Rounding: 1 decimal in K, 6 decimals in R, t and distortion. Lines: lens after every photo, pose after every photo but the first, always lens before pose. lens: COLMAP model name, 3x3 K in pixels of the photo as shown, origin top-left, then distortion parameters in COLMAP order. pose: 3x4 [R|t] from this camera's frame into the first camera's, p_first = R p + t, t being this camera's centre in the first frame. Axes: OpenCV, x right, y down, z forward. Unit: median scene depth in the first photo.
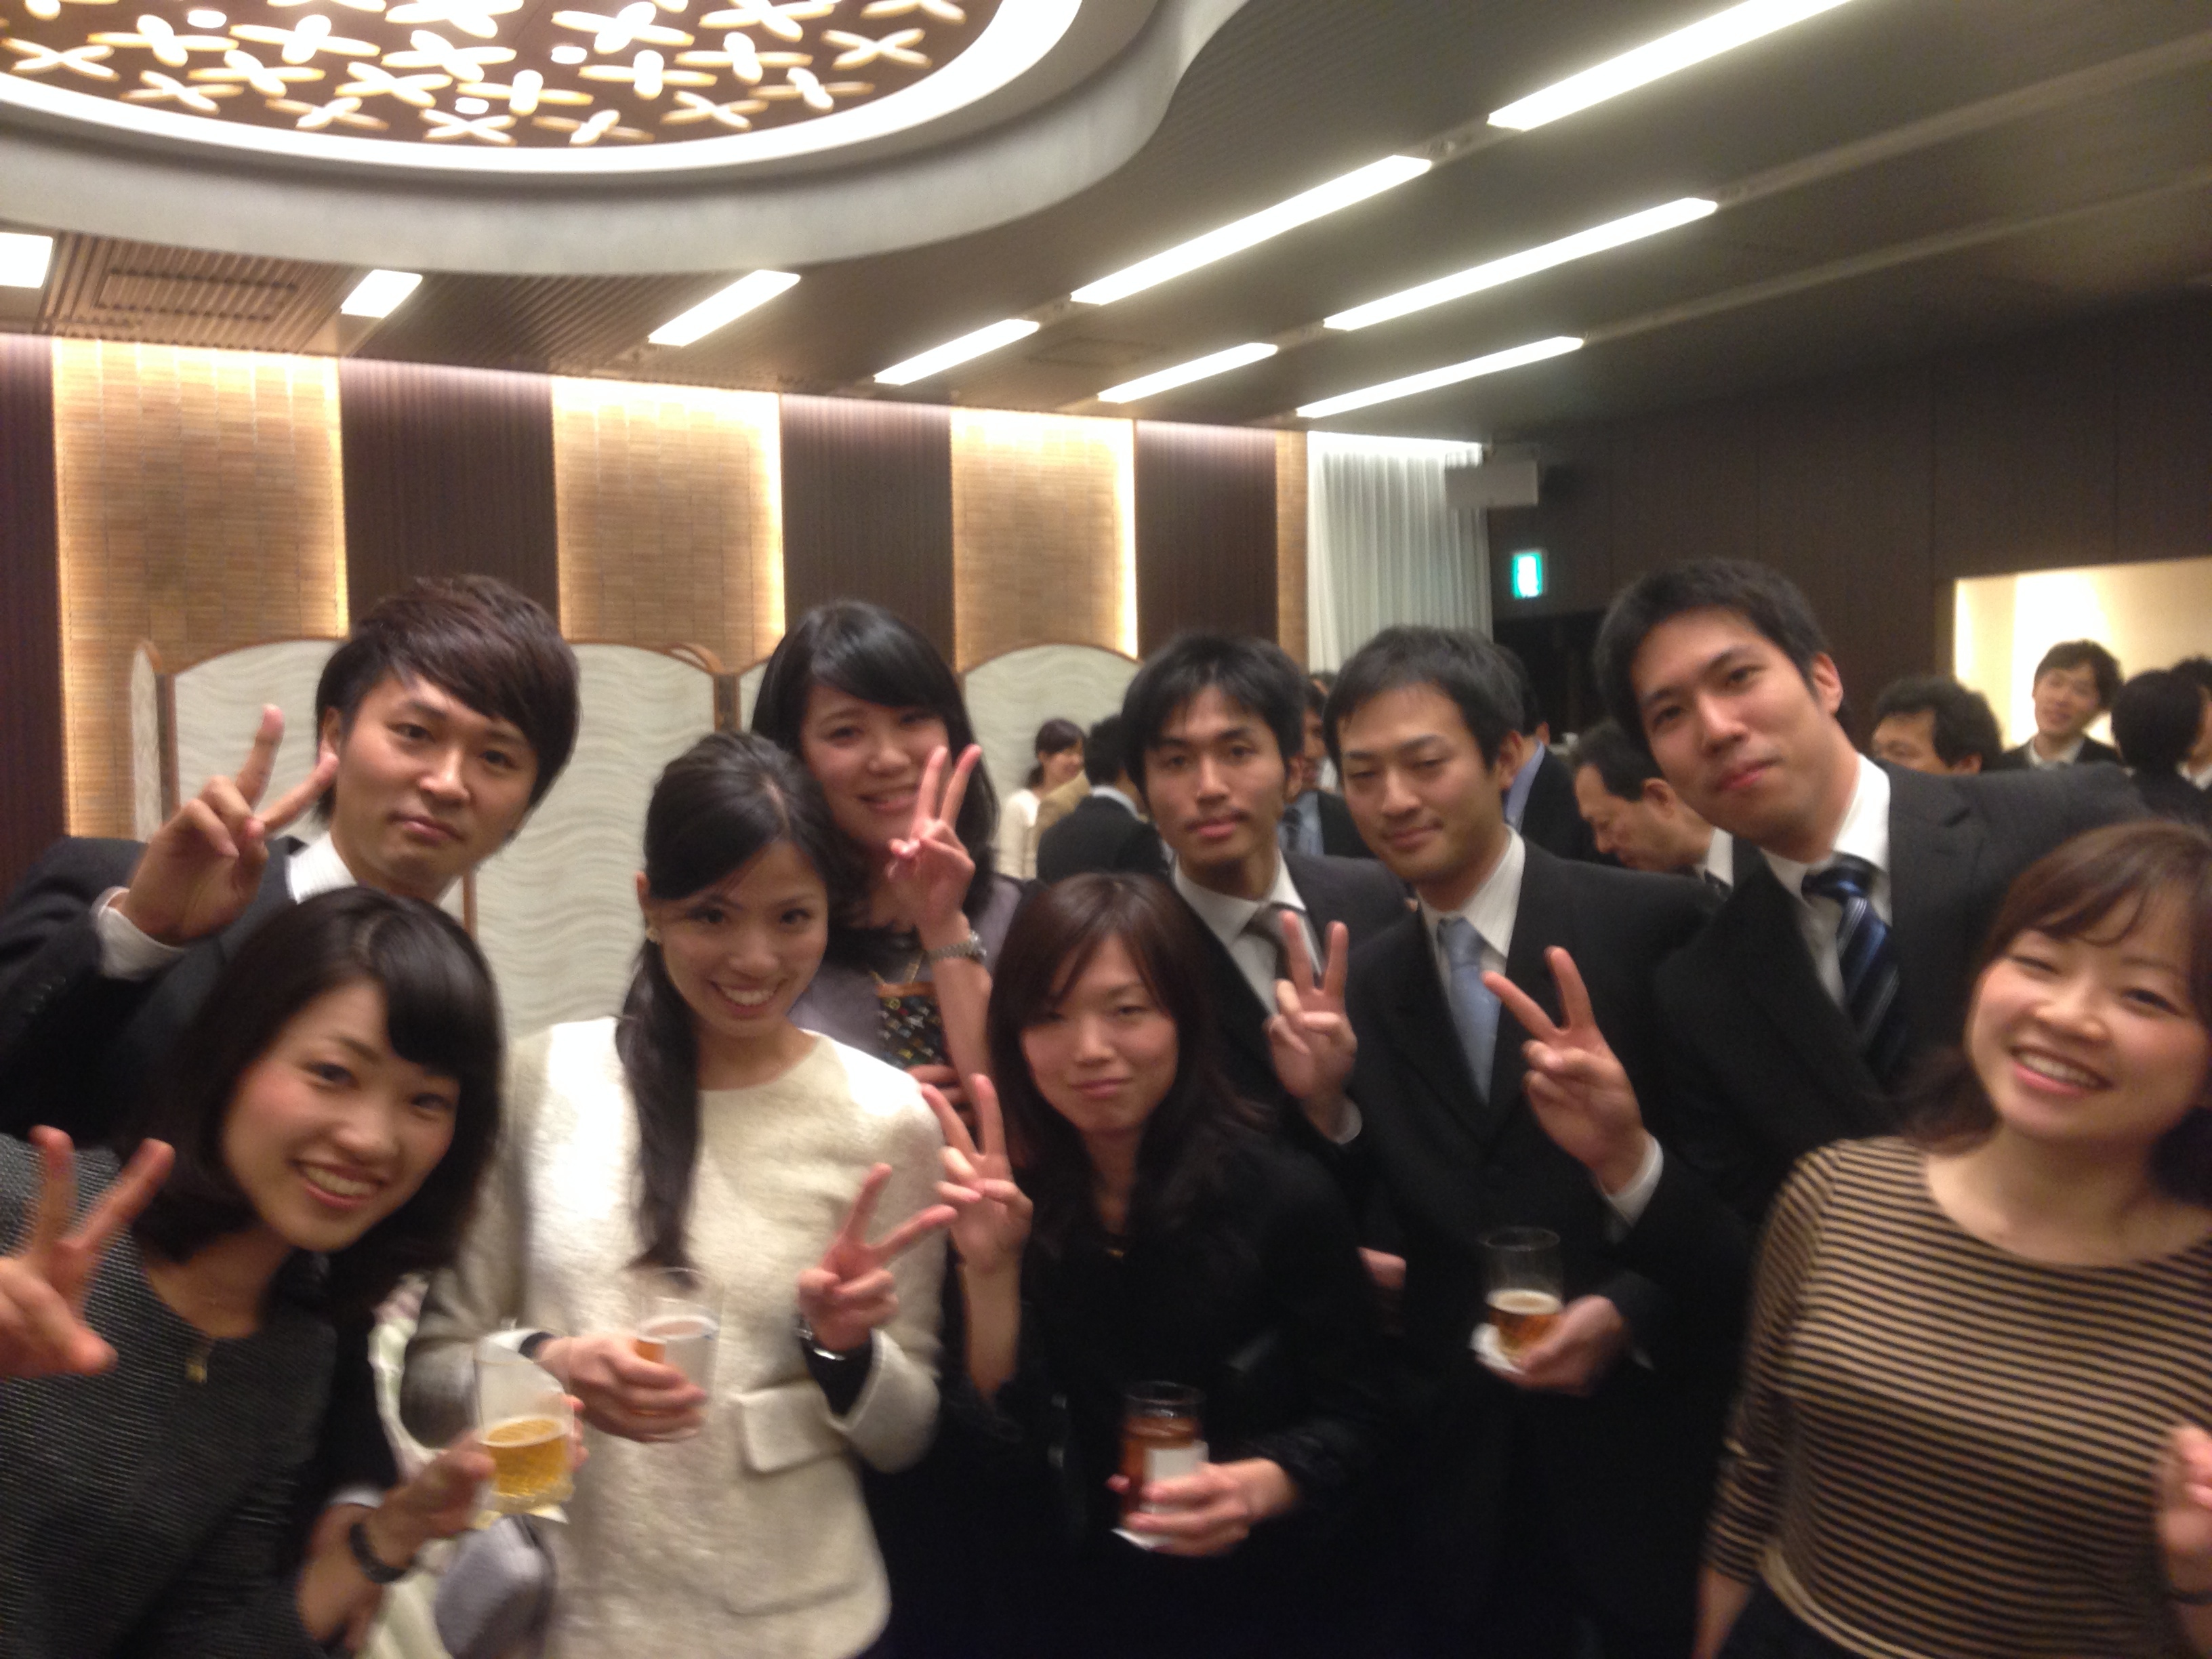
lens RADIAL K [[2112.3, 0, 1106.1], [0, 2112.3, 845.0], [0, 0, 1]] dist [0.025297, 0.000000]
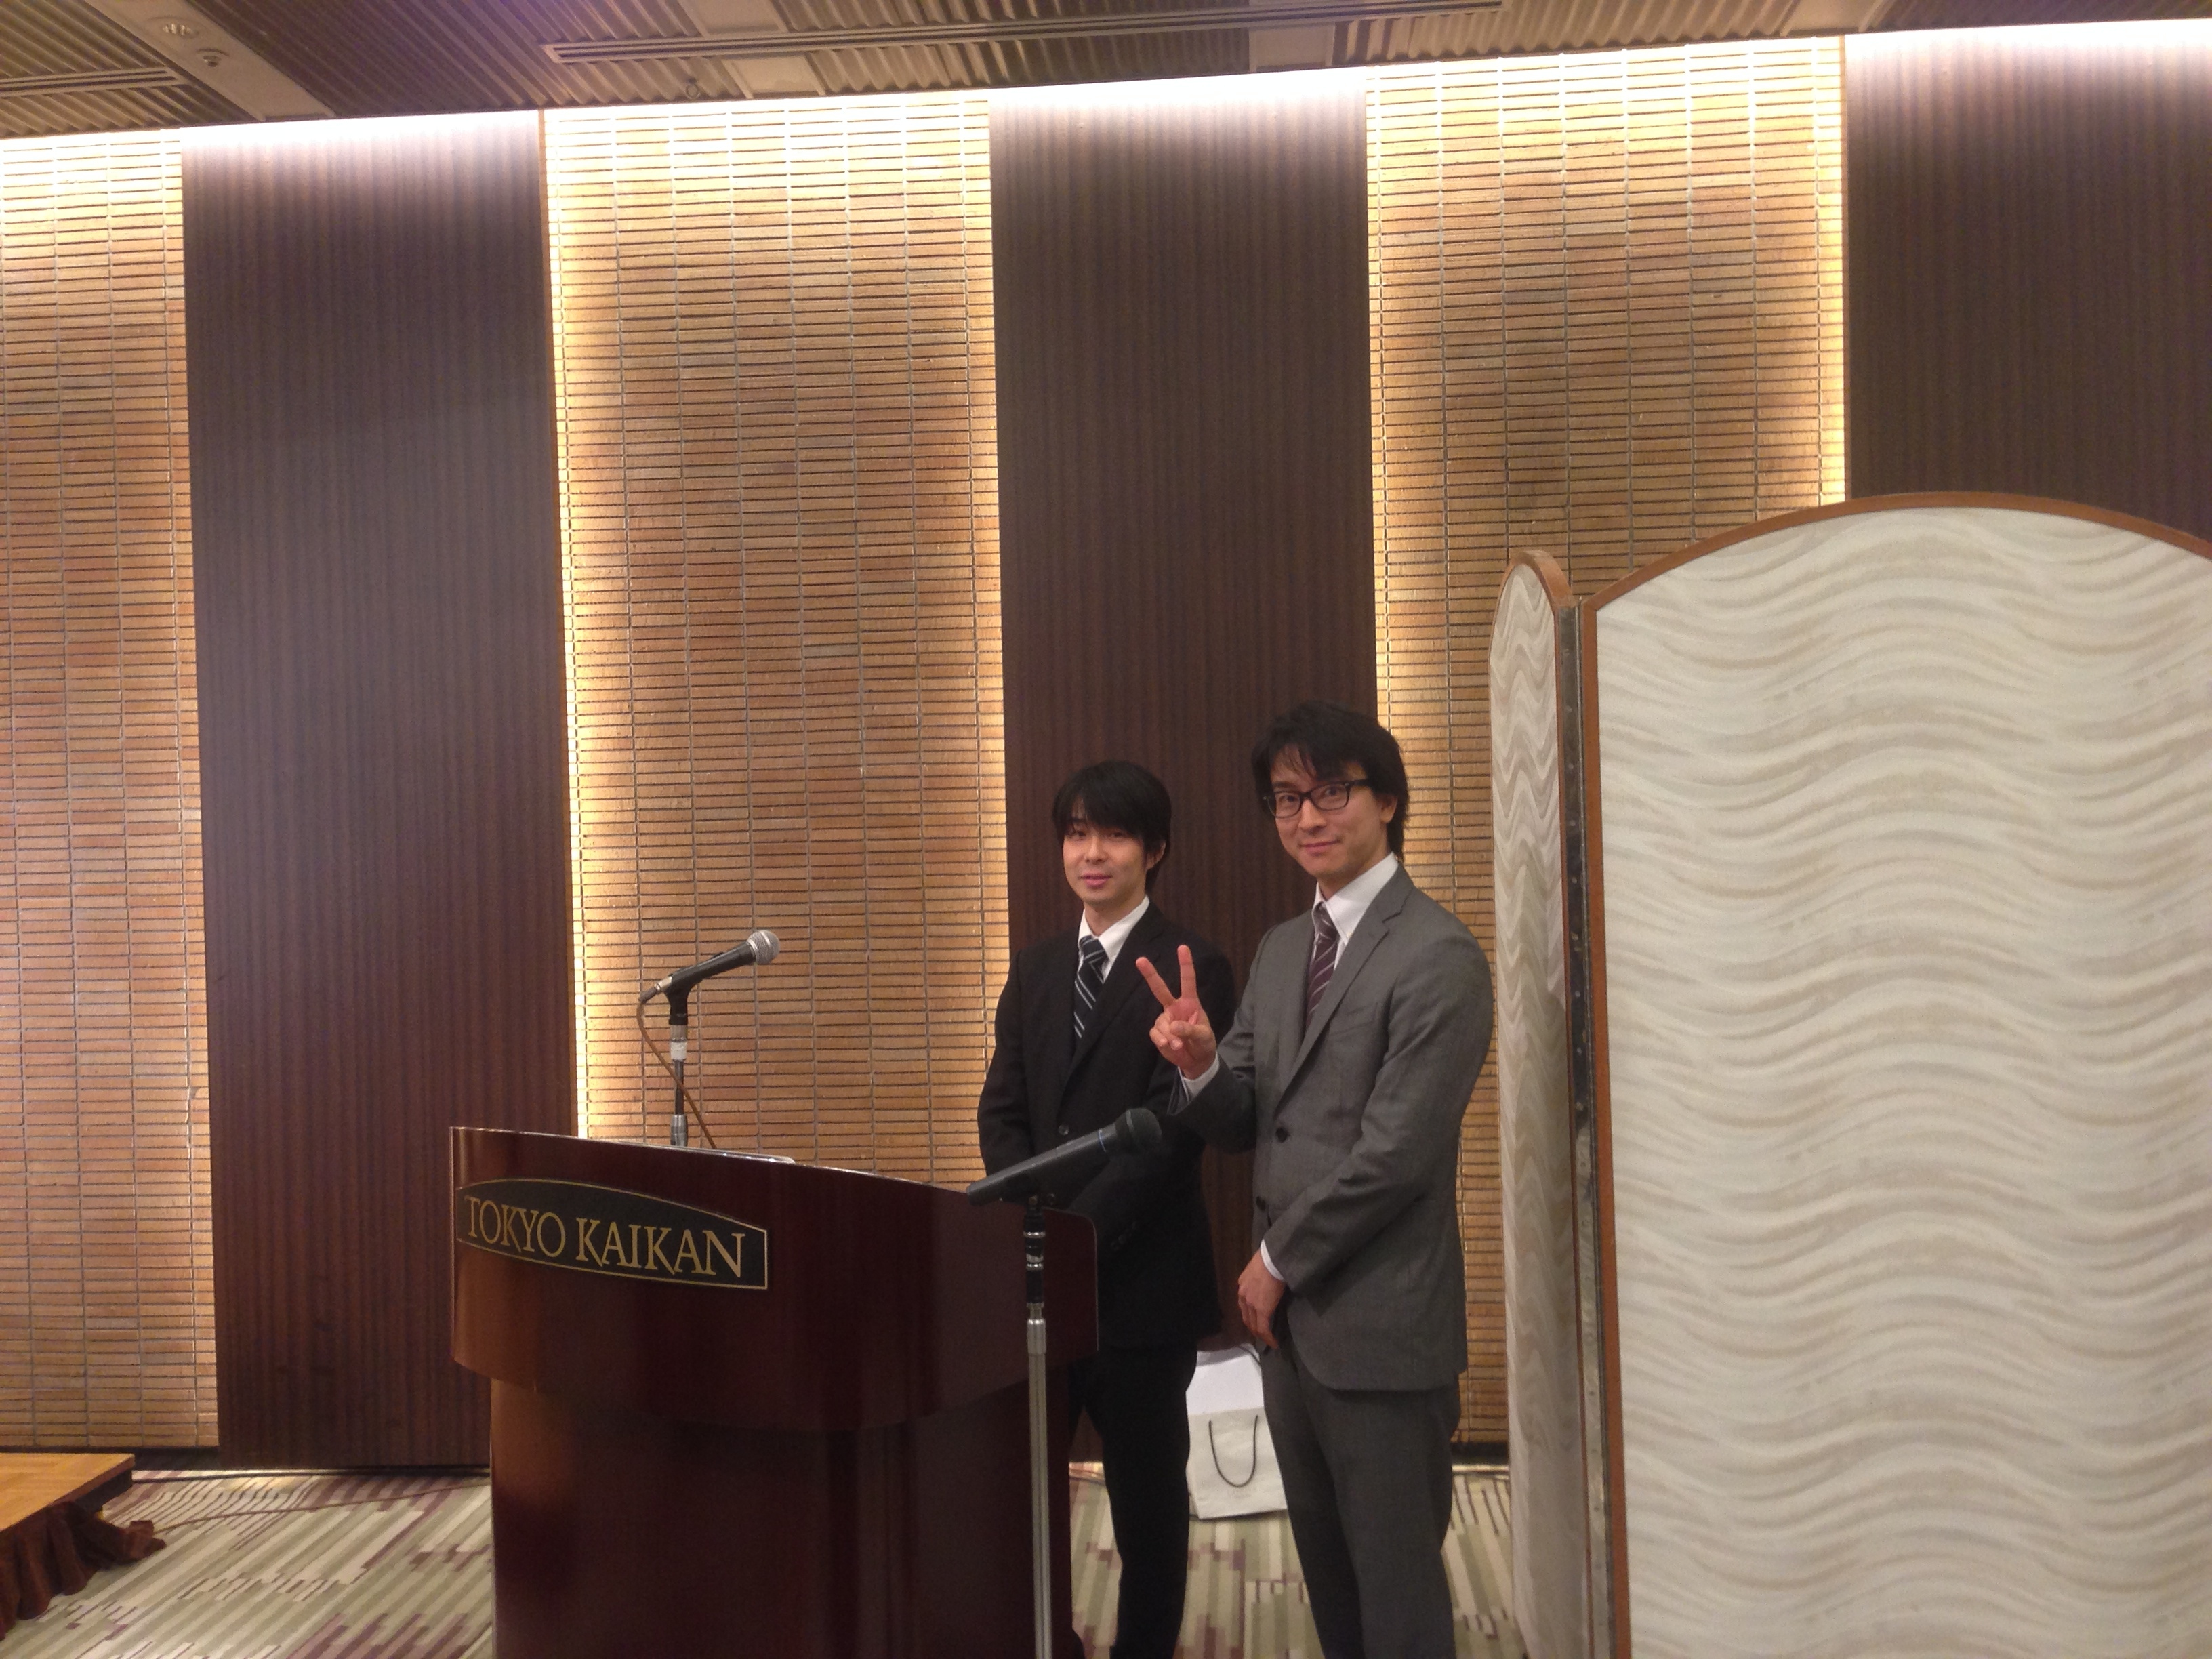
lens RADIAL K [[2112.3, 0, 1102.4], [0, 2112.3, 833.9], [0, 0, 1]] dist [0.025297, 0.000000]
pose [[0.833373, -0.001411, -0.552709, -0.226385], [-0.013873, 0.999628, -0.023470, -0.016356], [0.552537, 0.027227, 0.833044, 0.464045]]
